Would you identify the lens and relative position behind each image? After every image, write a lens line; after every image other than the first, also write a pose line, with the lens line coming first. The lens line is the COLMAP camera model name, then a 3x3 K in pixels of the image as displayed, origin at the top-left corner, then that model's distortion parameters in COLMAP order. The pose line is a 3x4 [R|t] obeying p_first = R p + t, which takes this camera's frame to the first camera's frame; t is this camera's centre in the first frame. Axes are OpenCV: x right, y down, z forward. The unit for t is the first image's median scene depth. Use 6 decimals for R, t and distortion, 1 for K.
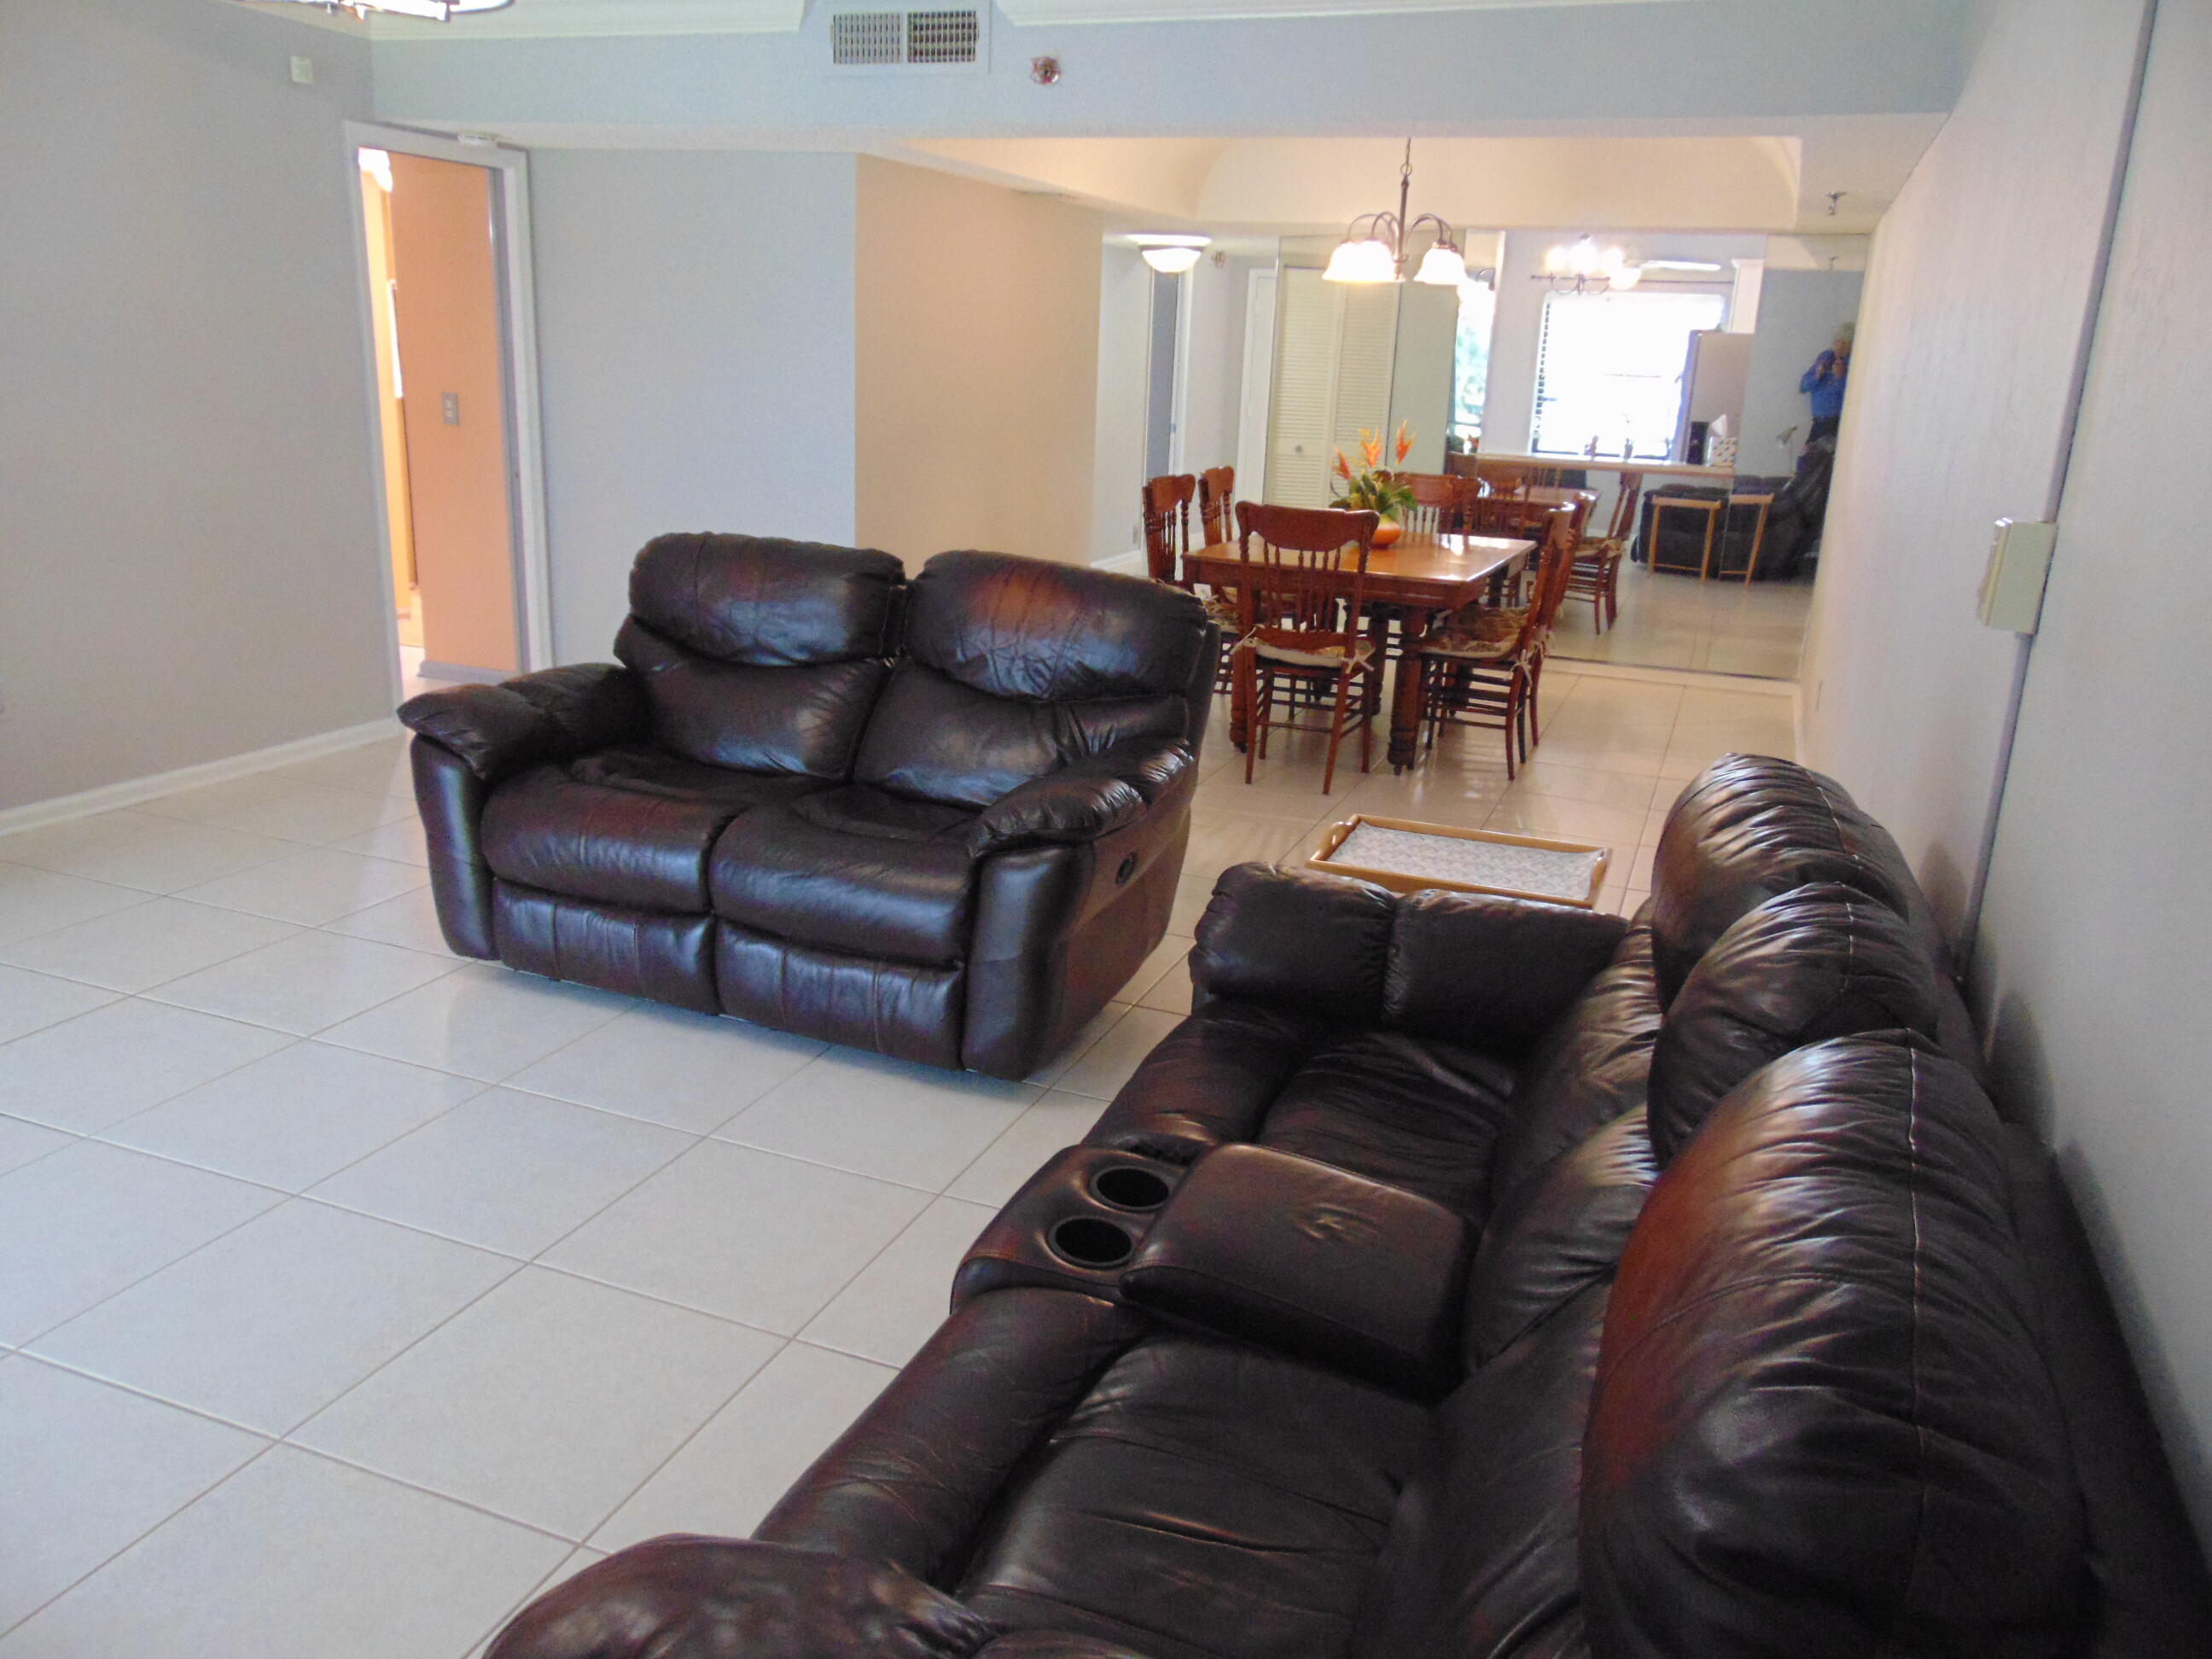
lens RADIAL K [[1645.6, 0, 1122.6], [0, 1645.6, 810.6], [0, 0, 1]] dist [-0.016027, 0.054153]
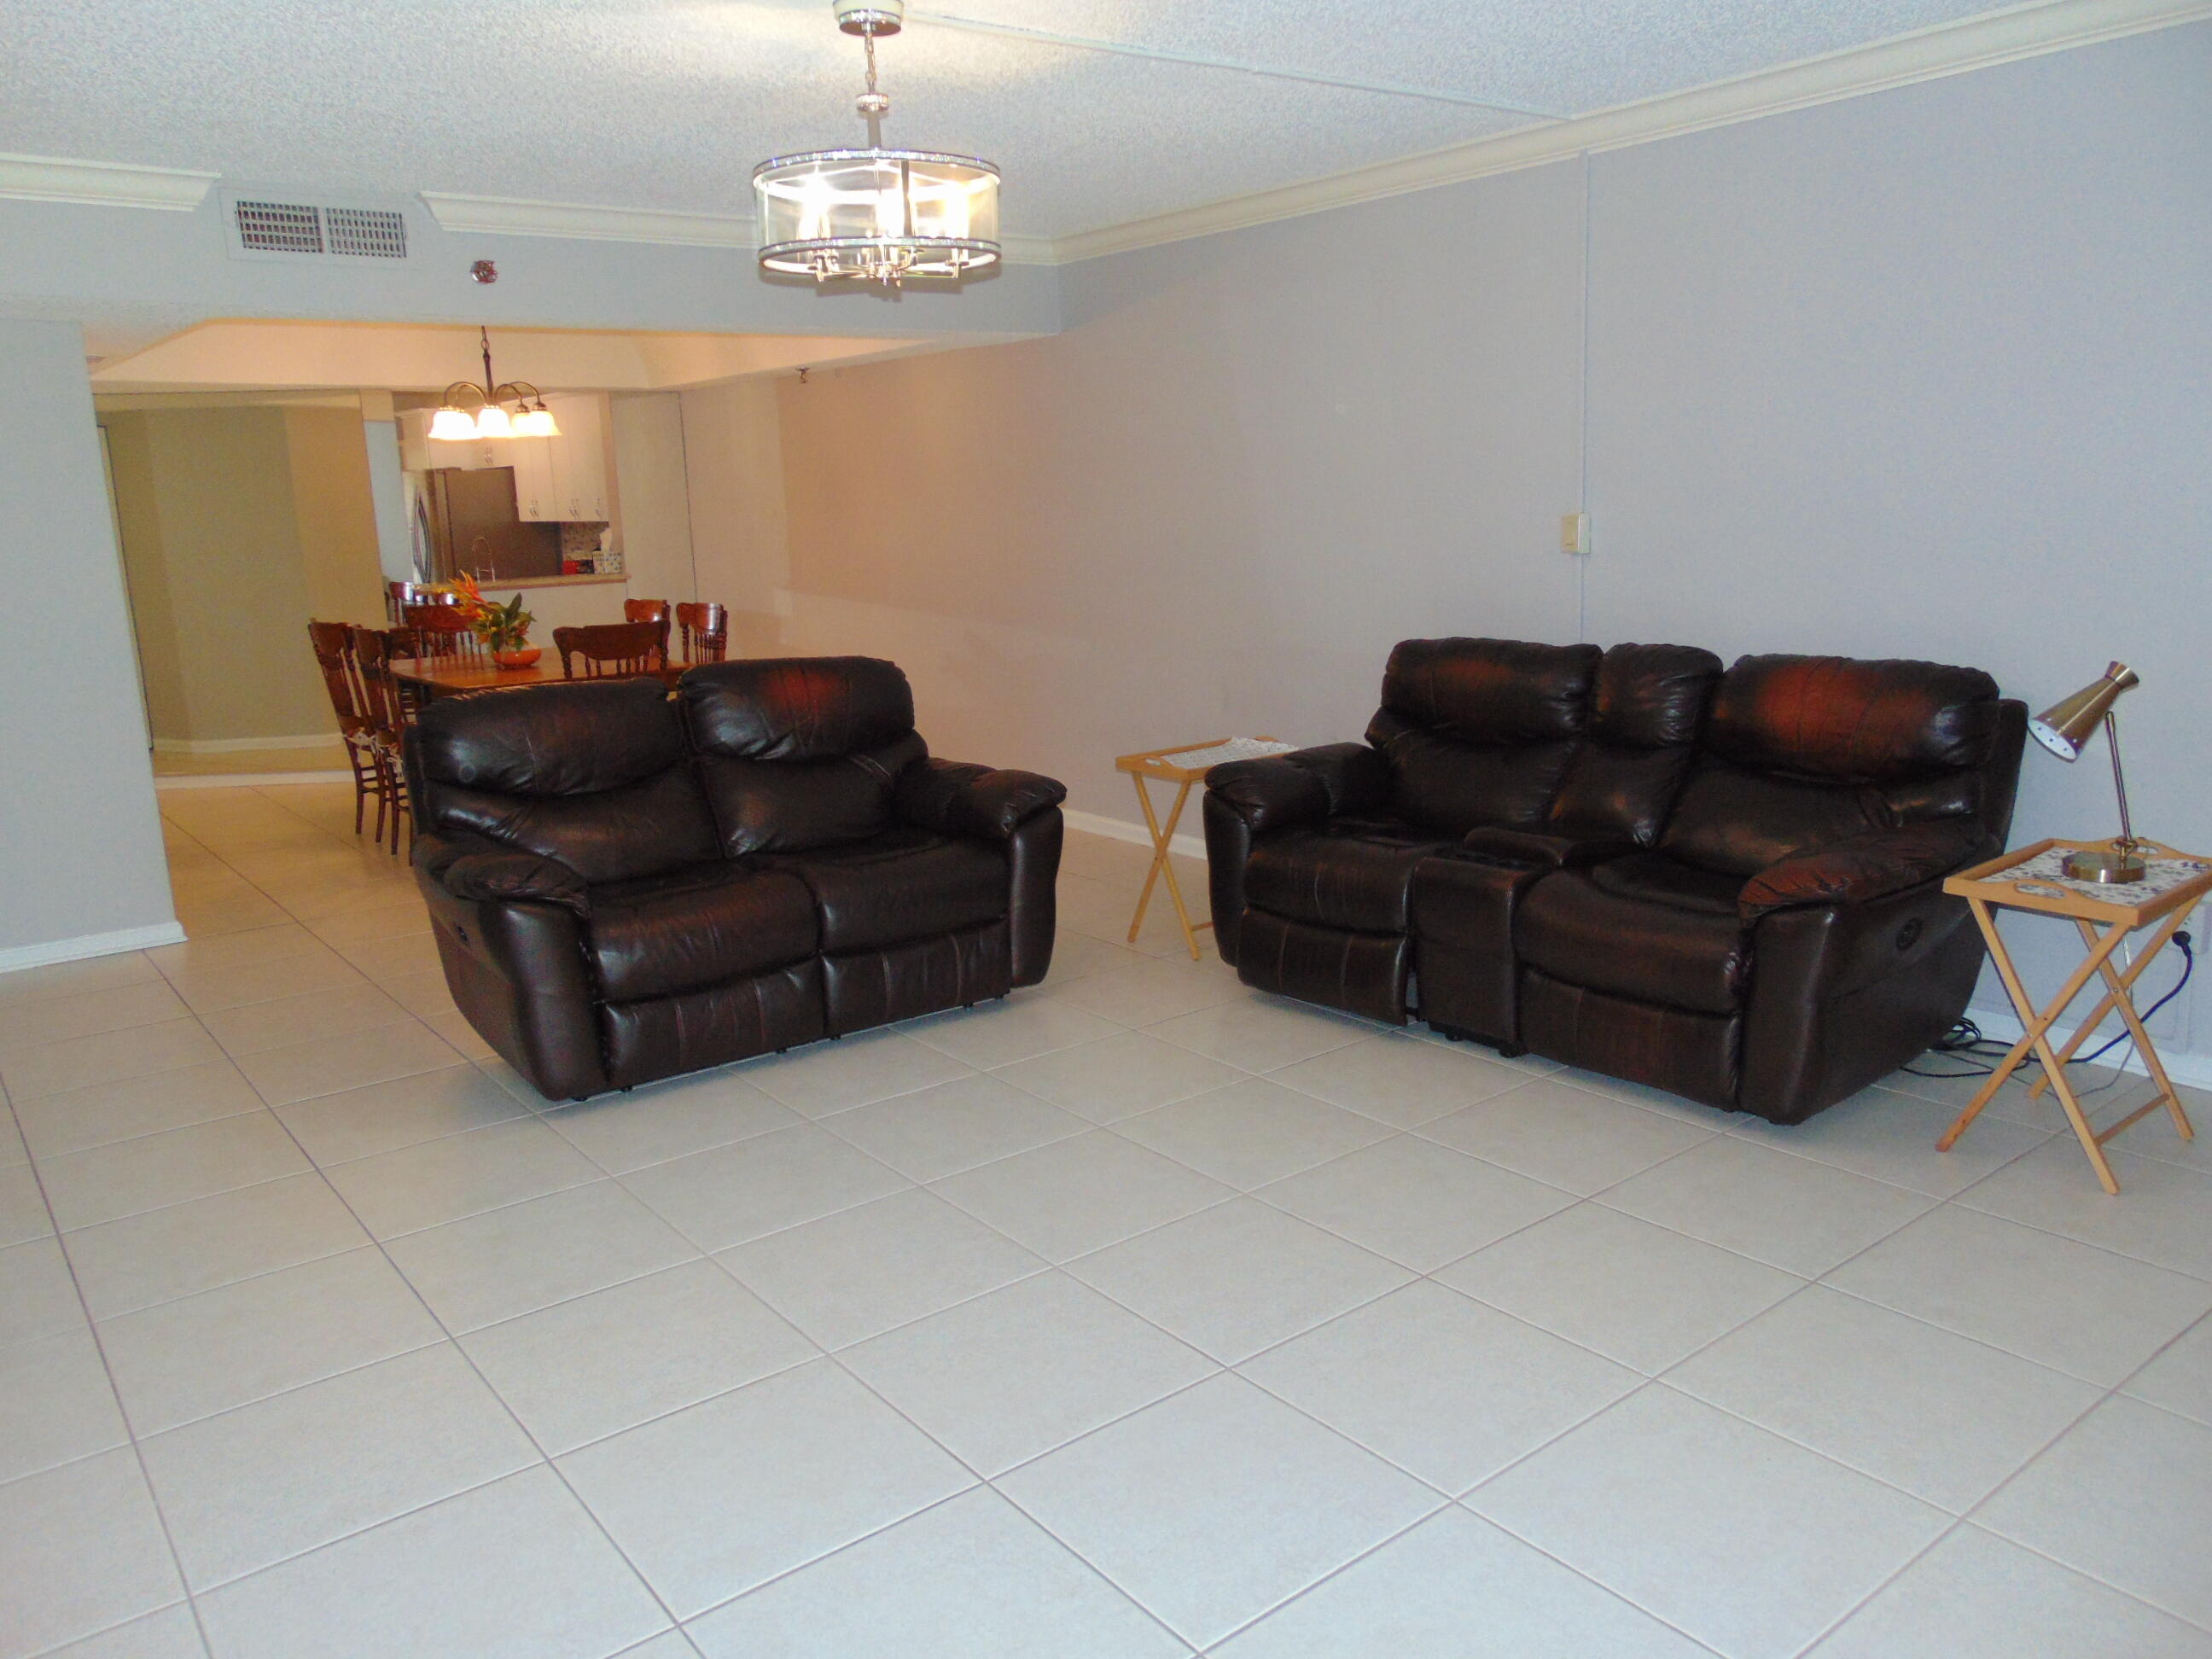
lens RADIAL K [[1645.6, 0, 1120.1], [0, 1645.6, 835.7], [0, 0, 1]] dist [-0.016027, 0.054153]
pose [[0.509142, -0.235317, 0.827889, -0.731444], [0.284068, 0.953941, 0.096447, -0.046688], [-0.812453, 0.186071, 0.552538, 0.058866]]
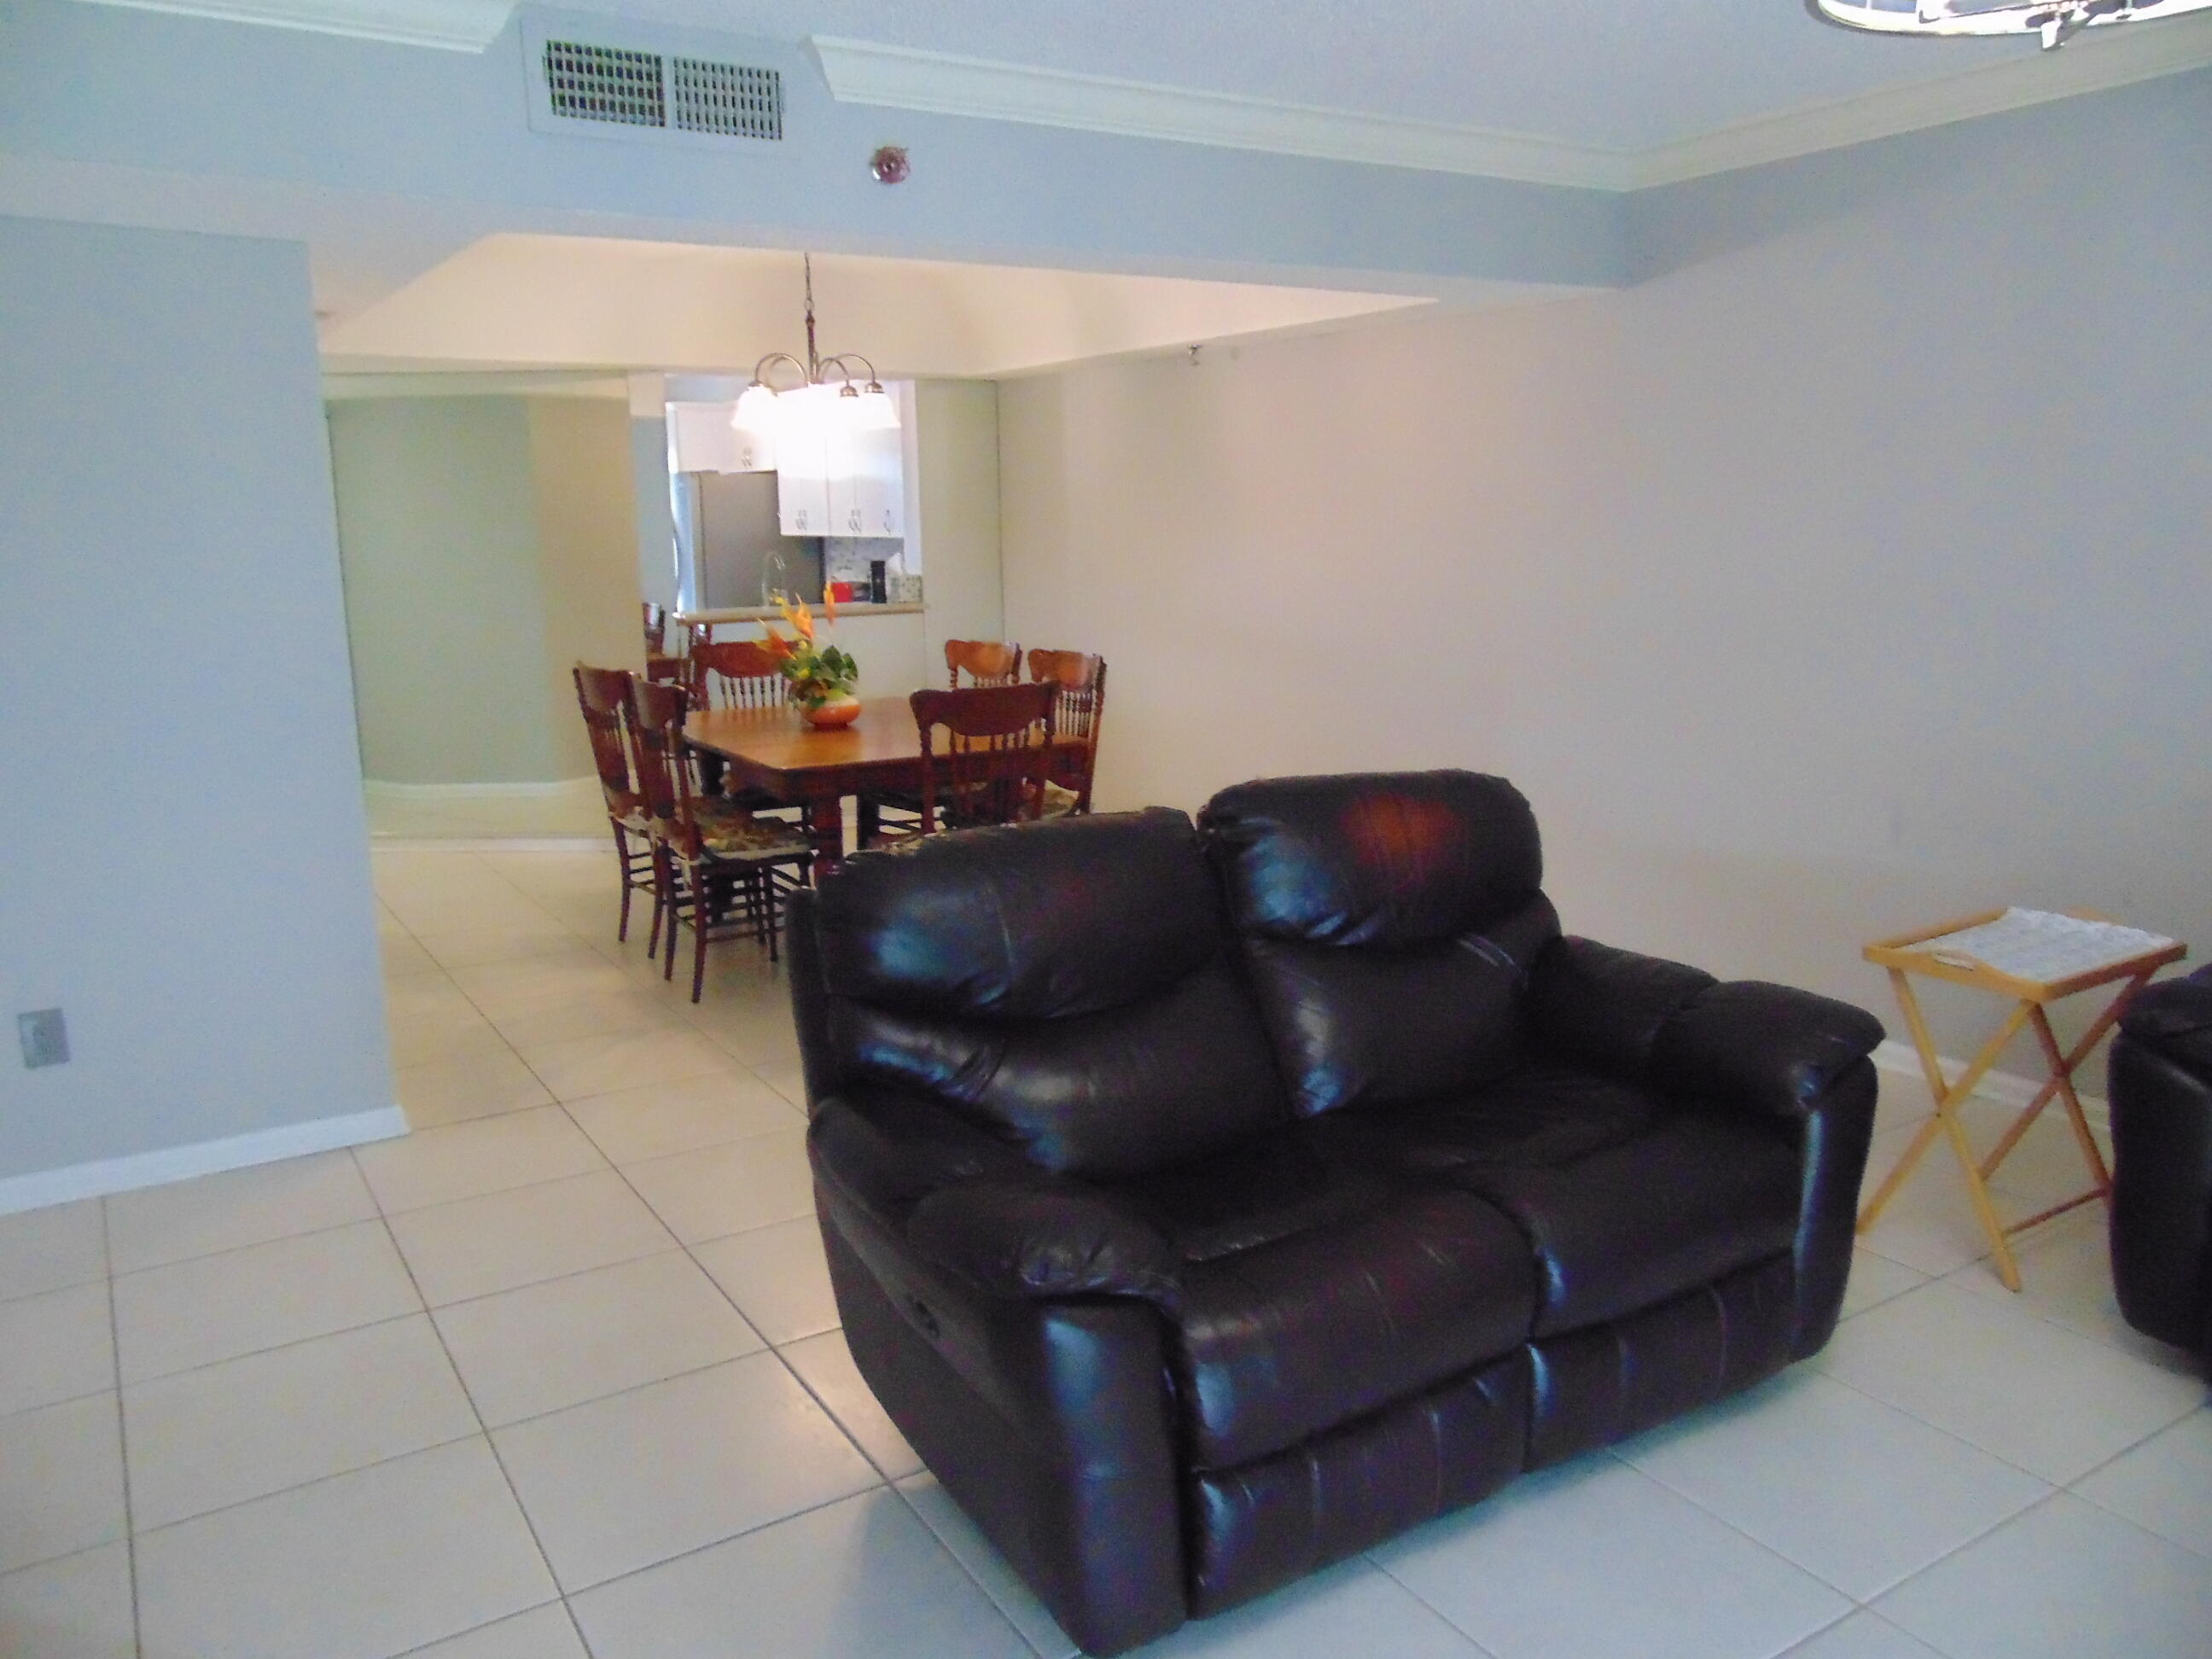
lens RADIAL K [[1645.6, 0, 1120.0], [0, 1645.6, 837.2], [0, 0, 1]] dist [-0.016027, 0.054153]
pose [[0.594030, -0.206868, 0.777389, -0.537922], [0.255214, 0.964911, 0.061751, -0.141906], [-0.762886, 0.161719, 0.625981, 0.412567]]
